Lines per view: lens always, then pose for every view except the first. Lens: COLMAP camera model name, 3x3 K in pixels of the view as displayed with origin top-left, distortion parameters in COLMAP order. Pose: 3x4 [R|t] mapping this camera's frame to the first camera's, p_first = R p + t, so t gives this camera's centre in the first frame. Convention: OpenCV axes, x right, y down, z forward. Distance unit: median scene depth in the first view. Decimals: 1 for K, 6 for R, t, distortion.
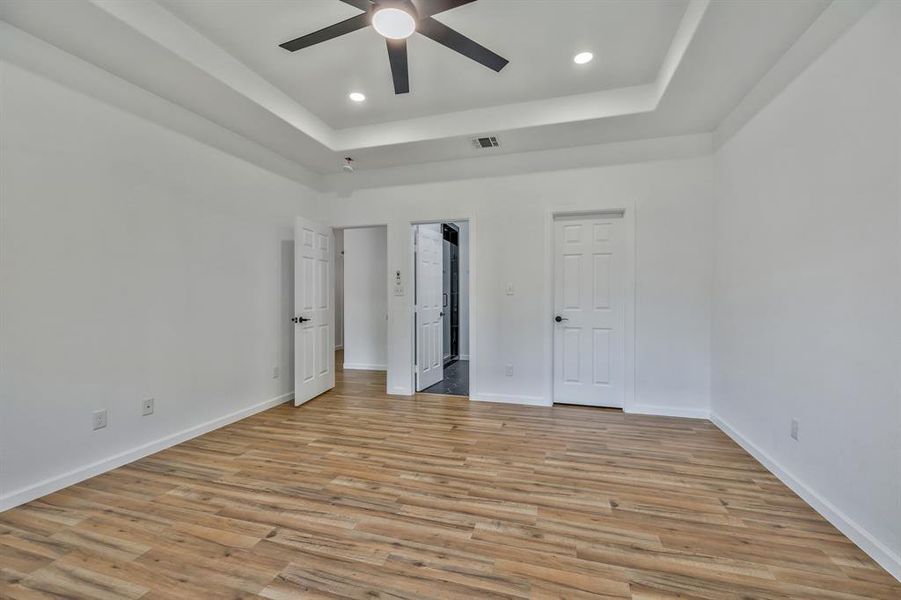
lens RADIAL K [[382.1, 0, 450.7], [0, 382.1, 296.8], [0, 0, 1]] dist [0.005951, -0.001199]
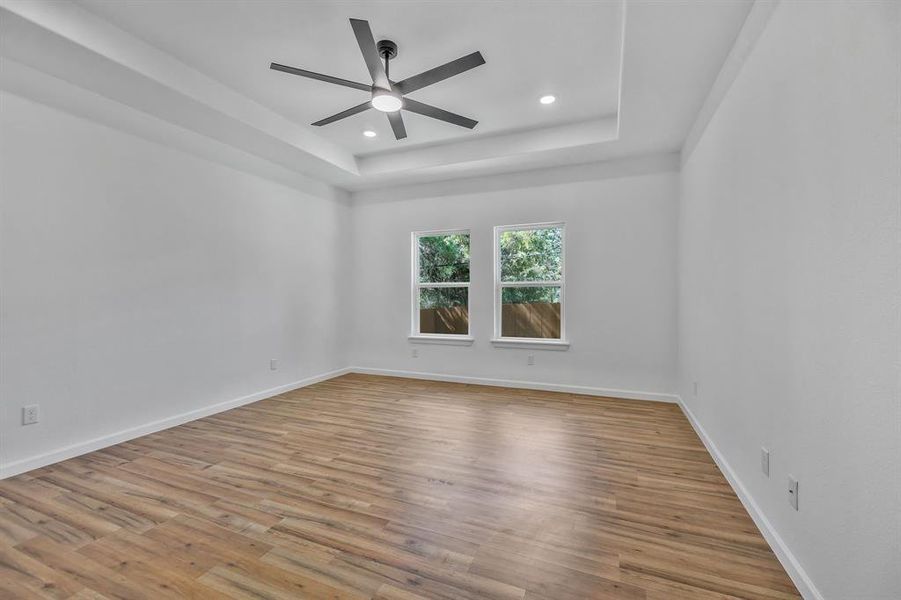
lens RADIAL K [[382.1, 0, 450.4], [0, 382.1, 297.6], [0, 0, 1]] dist [0.005951, -0.001199]
pose [[-0.994930, 0.003475, 0.100514, -0.434445], [0.005014, 0.999874, 0.015065, -0.008843], [-0.100449, 0.015492, -0.994822, 1.988773]]
